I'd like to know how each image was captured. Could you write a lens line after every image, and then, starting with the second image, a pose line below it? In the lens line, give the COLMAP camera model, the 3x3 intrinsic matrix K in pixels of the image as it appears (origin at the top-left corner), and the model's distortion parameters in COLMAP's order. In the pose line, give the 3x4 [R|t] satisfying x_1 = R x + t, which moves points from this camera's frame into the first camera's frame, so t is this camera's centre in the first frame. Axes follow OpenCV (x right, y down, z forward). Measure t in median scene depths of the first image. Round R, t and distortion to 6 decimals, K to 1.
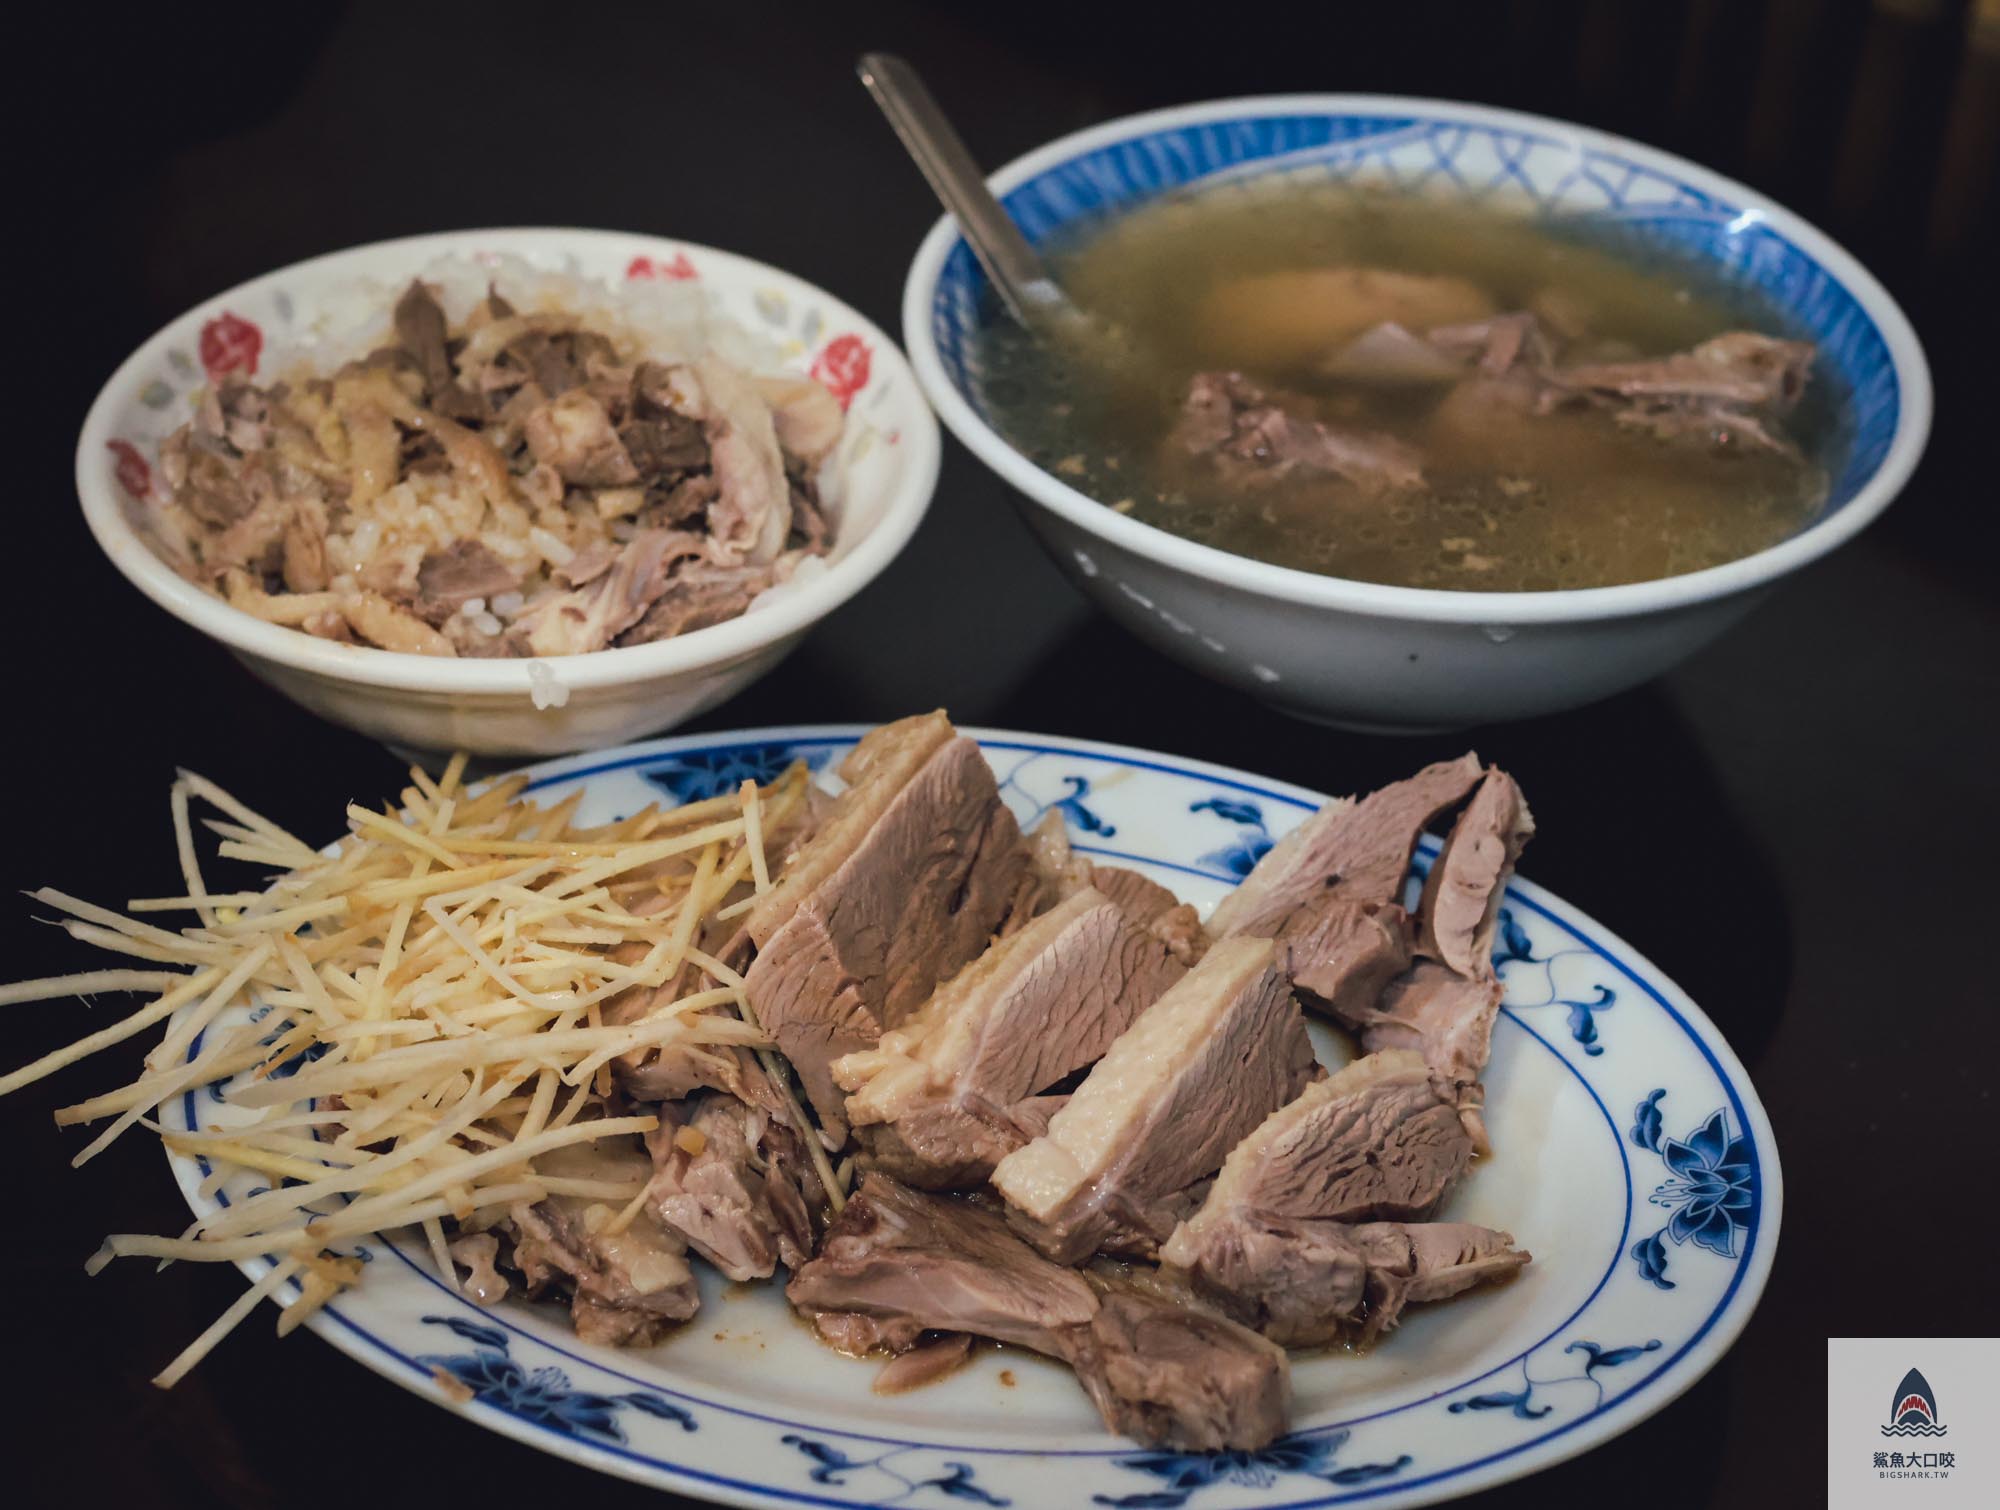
lens RADIAL K [[3256.3, 0, 1000.0], [0, 3256.3, 755.0], [0, 0, 1]] dist [-0.026309, 0.042867]
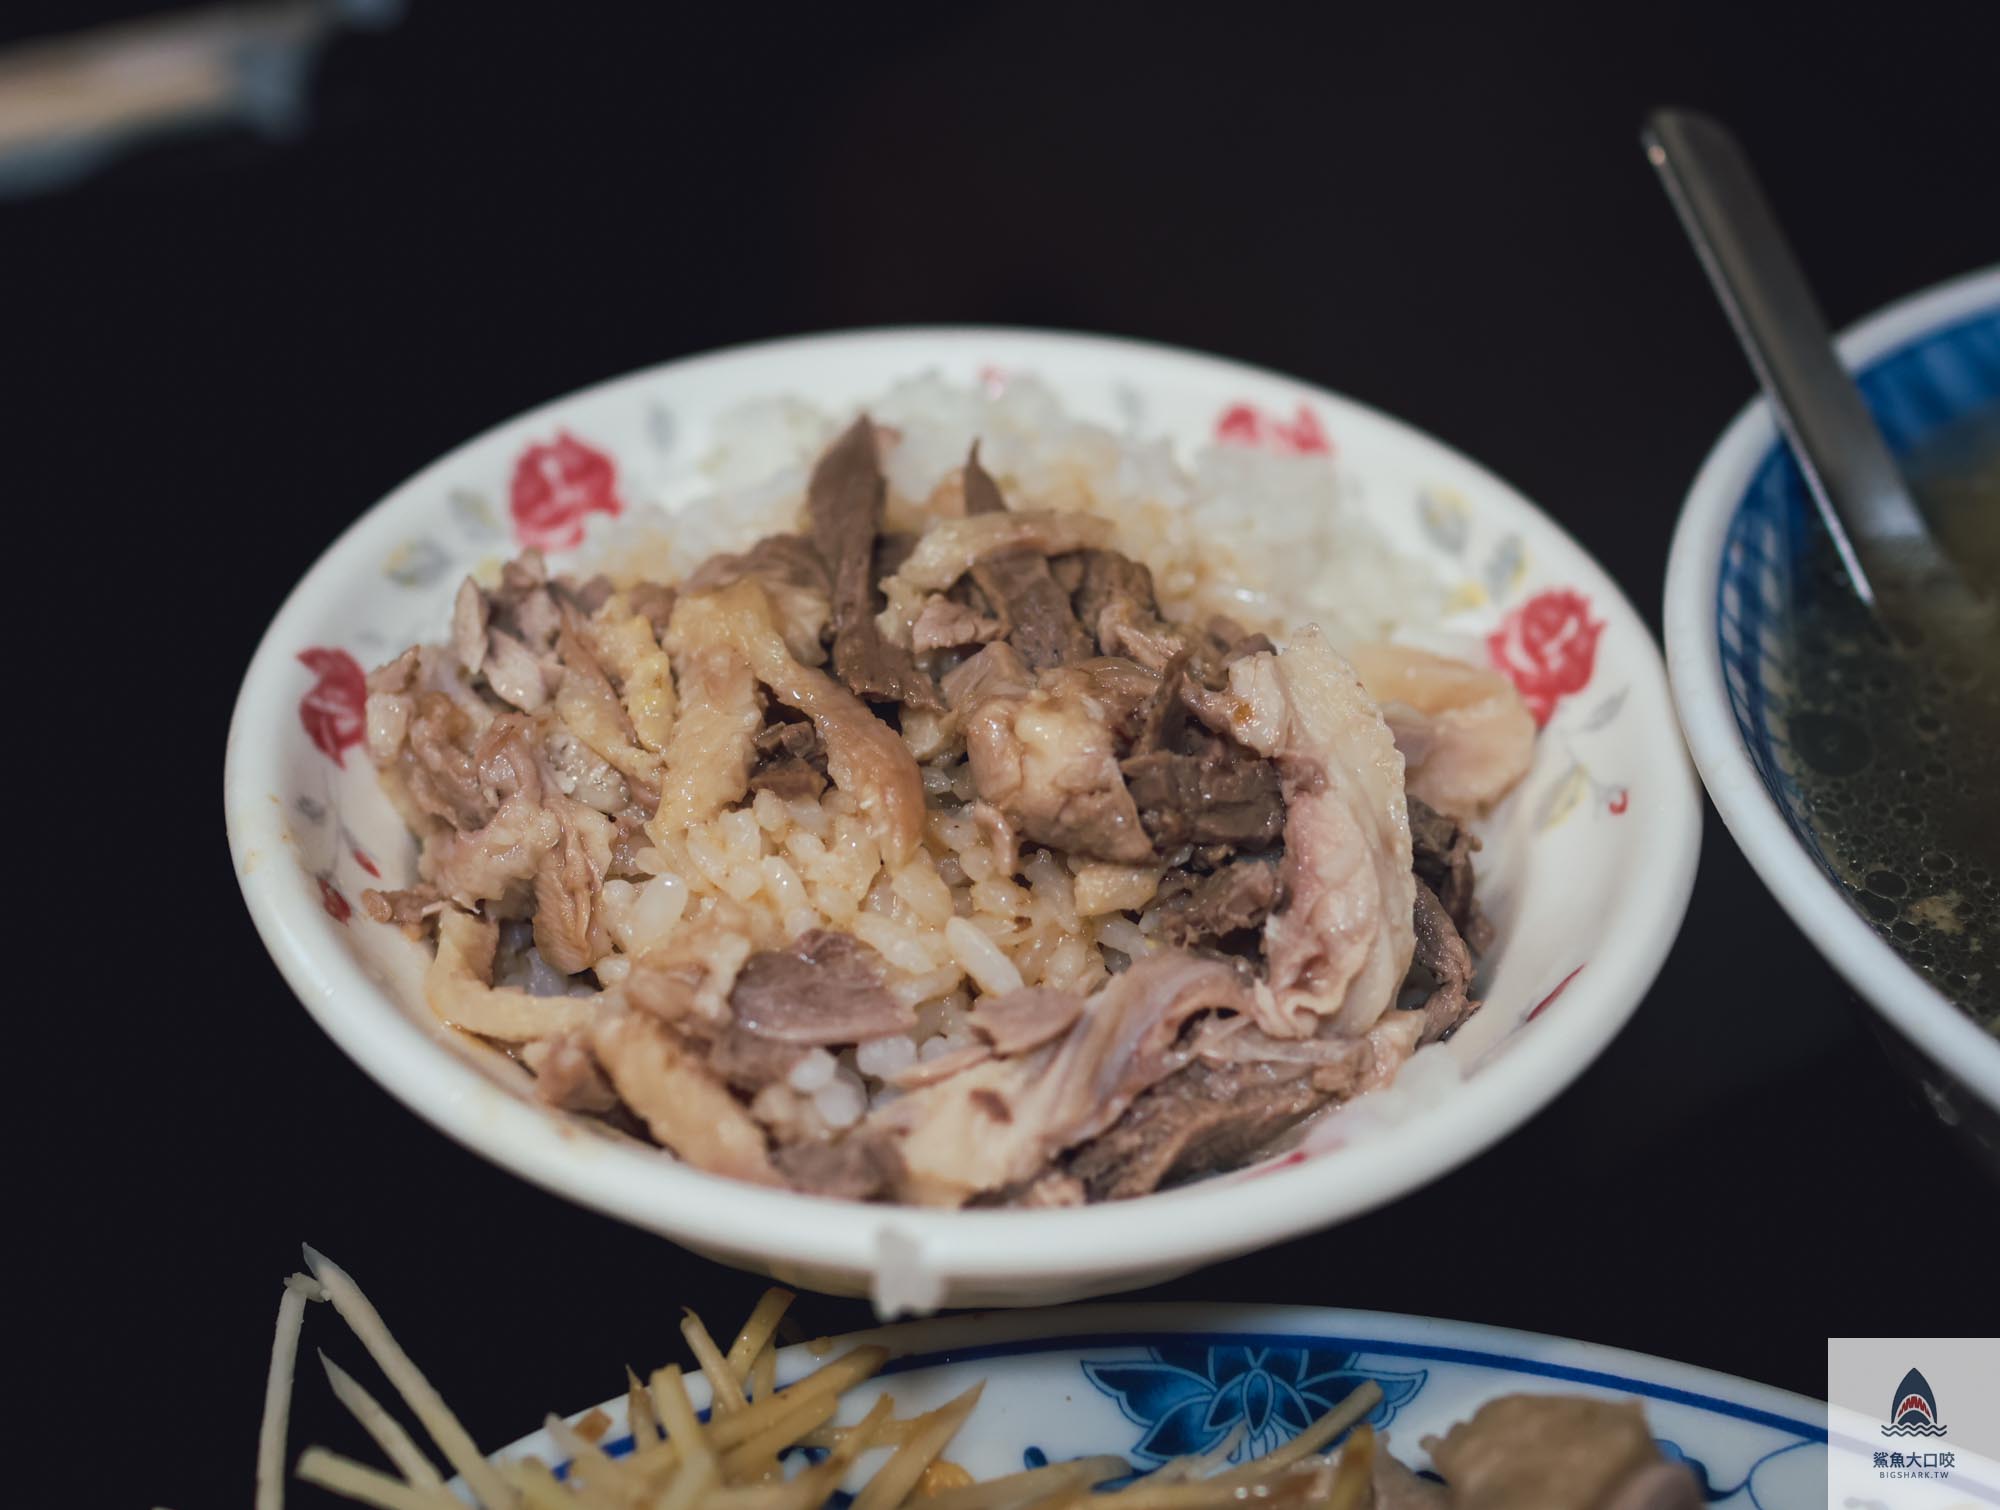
lens RADIAL K [[3256.3, 0, 1000.0], [0, 3256.3, 755.0], [0, 0, 1]] dist [-0.026309, 0.042867]
pose [[0.969723, 0.137162, -0.202050, -0.024927], [-0.131951, 0.990485, 0.039106, -0.119309], [0.205492, -0.011262, 0.978594, 0.441639]]
